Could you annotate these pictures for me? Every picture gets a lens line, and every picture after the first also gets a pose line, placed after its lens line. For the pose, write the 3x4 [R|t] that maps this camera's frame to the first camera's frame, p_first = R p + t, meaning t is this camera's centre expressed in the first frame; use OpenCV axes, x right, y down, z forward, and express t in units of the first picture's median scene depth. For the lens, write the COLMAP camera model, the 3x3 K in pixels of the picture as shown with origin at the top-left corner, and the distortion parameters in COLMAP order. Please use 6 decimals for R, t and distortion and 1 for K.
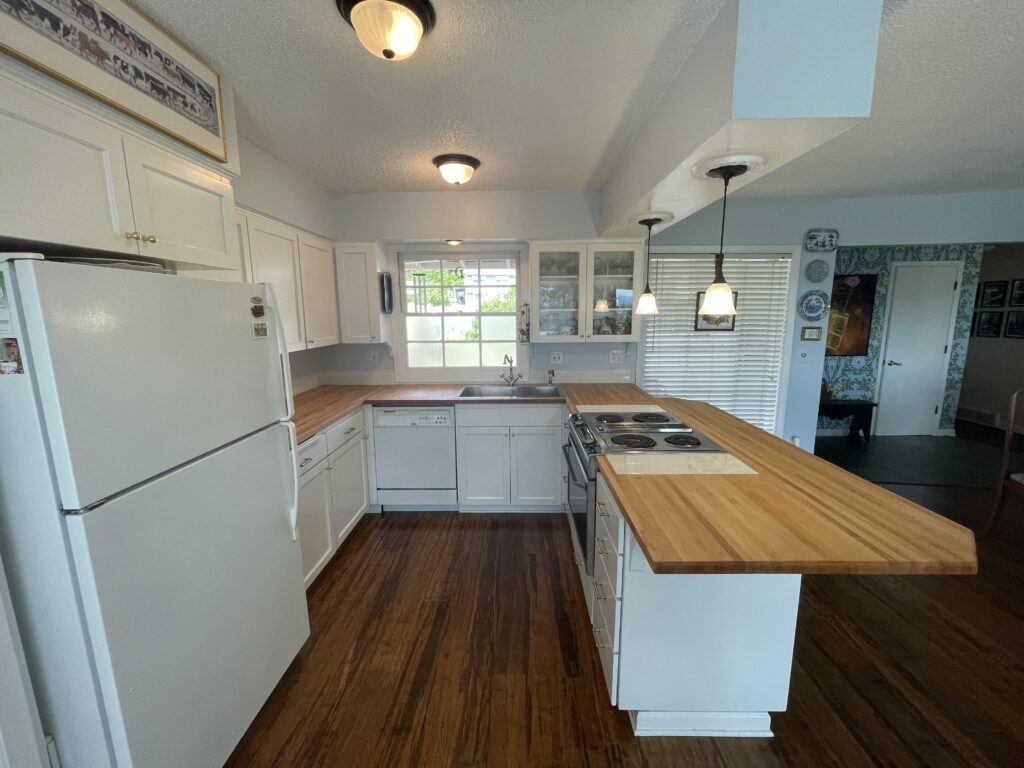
lens RADIAL K [[413.5, 0, 515.4], [0, 413.5, 376.2], [0, 0, 1]] dist [-0.008140, 0.001501]
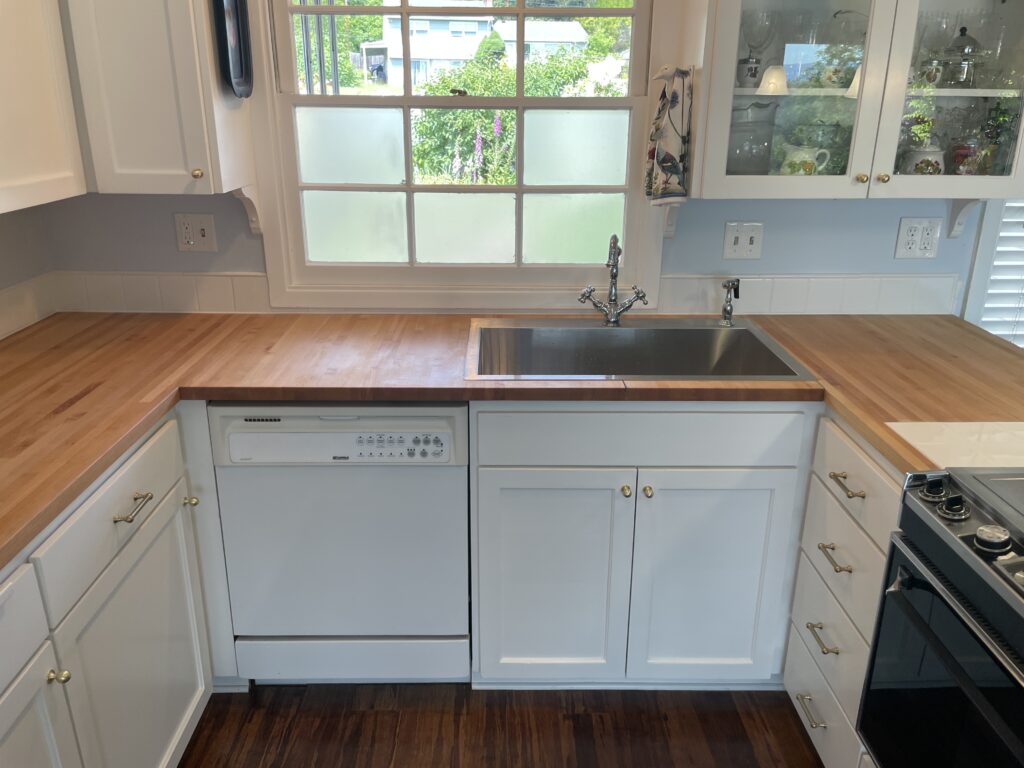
lens RADIAL K [[781.0, 0, 502.5], [0, 781.0, 379.3], [0, 0, 1]] dist [0.073197, -0.103415]
pose [[0.999680, 0.004626, 0.024876, -0.118175], [-0.009121, 0.982925, 0.183780, -0.050723], [-0.023601, -0.183948, 0.982653, 0.354788]]
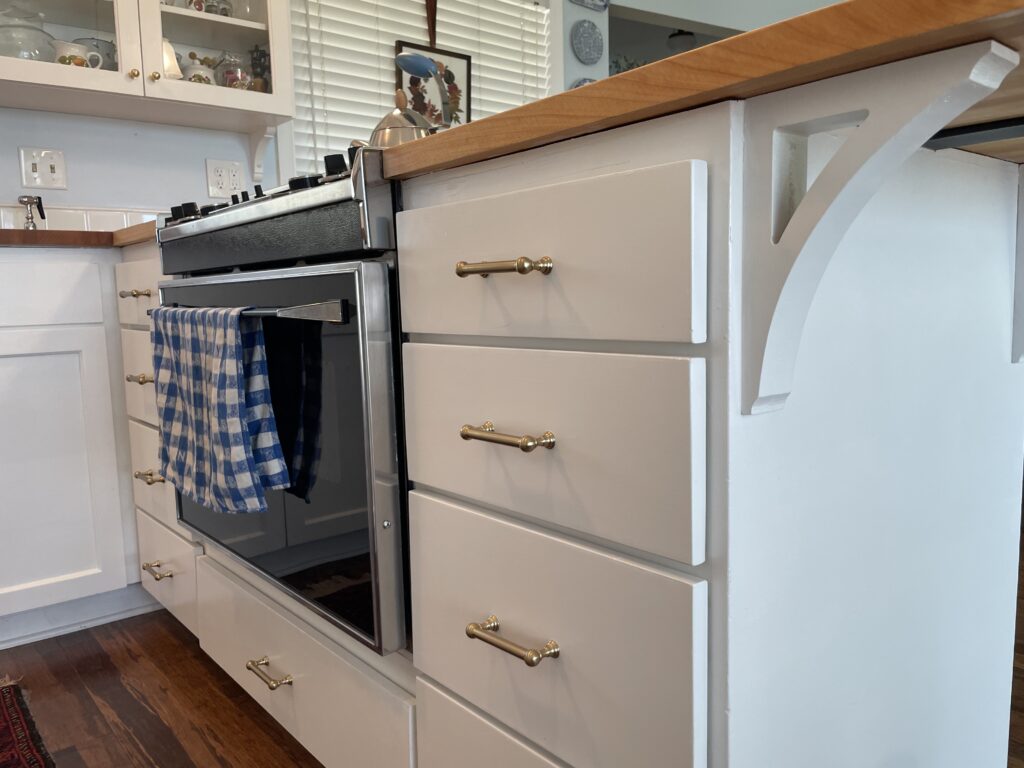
lens RADIAL K [[781.0, 0, 517.4], [0, 781.0, 380.4], [0, 0, 1]] dist [0.073197, -0.103415]
pose [[0.757698, -0.083450, 0.647248, -0.034616], [0.117214, 0.993064, -0.009180, 0.177050], [-0.641993, 0.082822, 0.762224, 0.309852]]
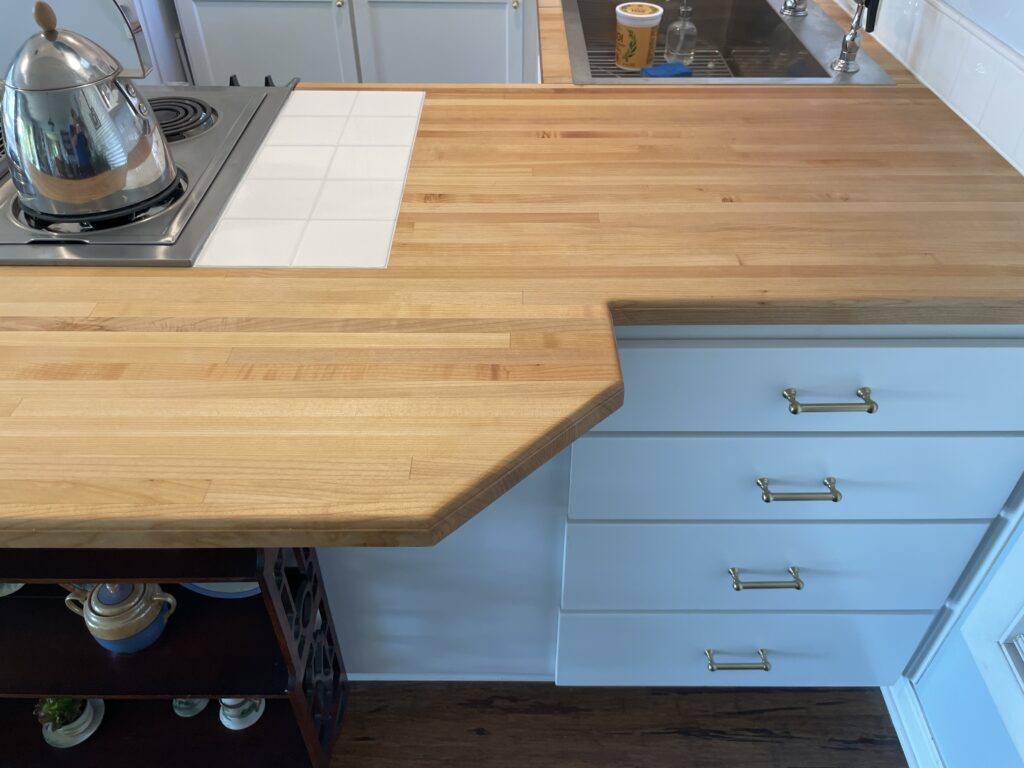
lens RADIAL K [[781.0, 0, 518.8], [0, 781.0, 381.4], [0, 0, 1]] dist [0.073197, -0.103415]
pose [[0.017056, 0.654195, -0.756134, 0.495734], [-0.164313, 0.747796, 0.643275, -0.090482], [0.986261, 0.113271, 0.120247, 0.813573]]
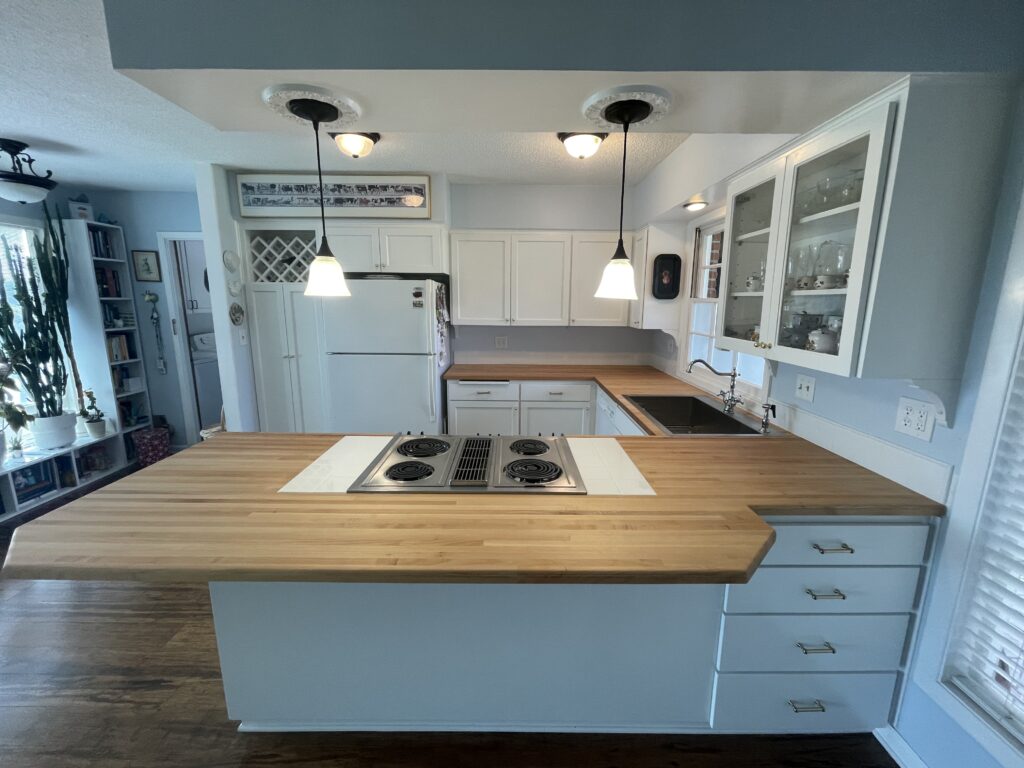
lens RADIAL K [[413.5, 0, 514.3], [0, 413.5, 377.6], [0, 0, 1]] dist [-0.008140, 0.001501]
pose [[0.013871, 0.191974, -0.981302, 0.619411], [-0.163493, 0.968624, 0.187182, -0.096468], [0.986447, 0.157839, 0.044822, 0.635222]]
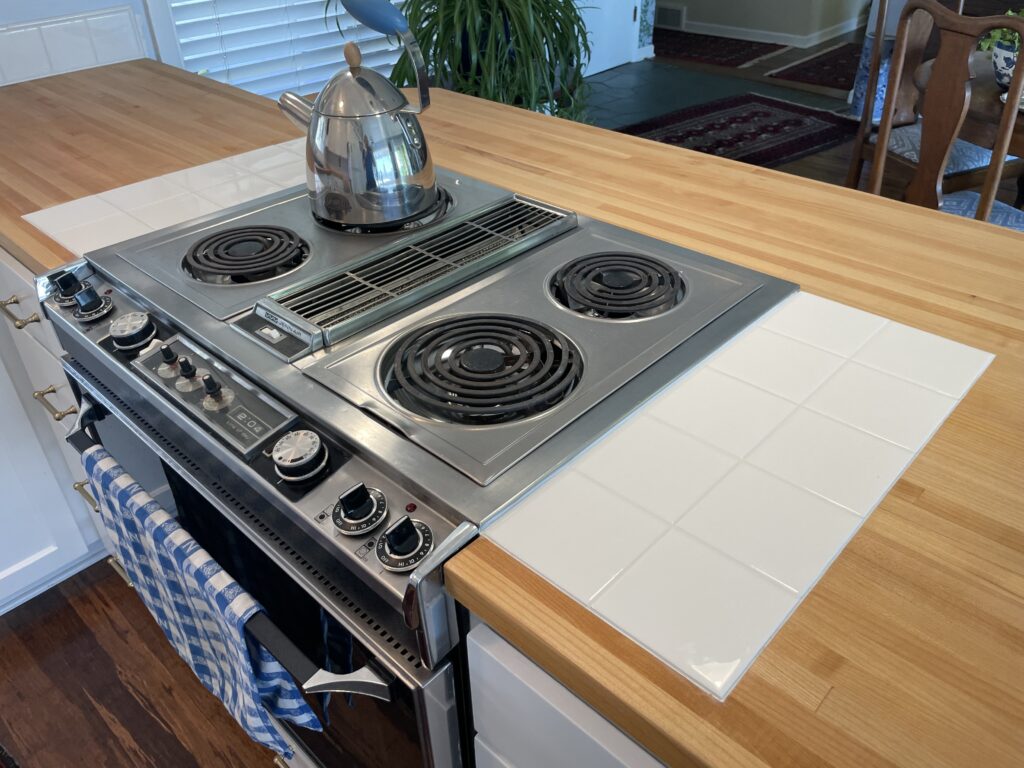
lens RADIAL K [[781.0, 0, 519.4], [0, 781.0, 376.1], [0, 0, 1]] dist [0.073197, -0.103415]
pose [[0.672902, -0.418538, 0.609942, 0.023900], [0.121250, 0.875798, 0.467201, -0.016094], [-0.729727, -0.240425, 0.640074, 0.406341]]
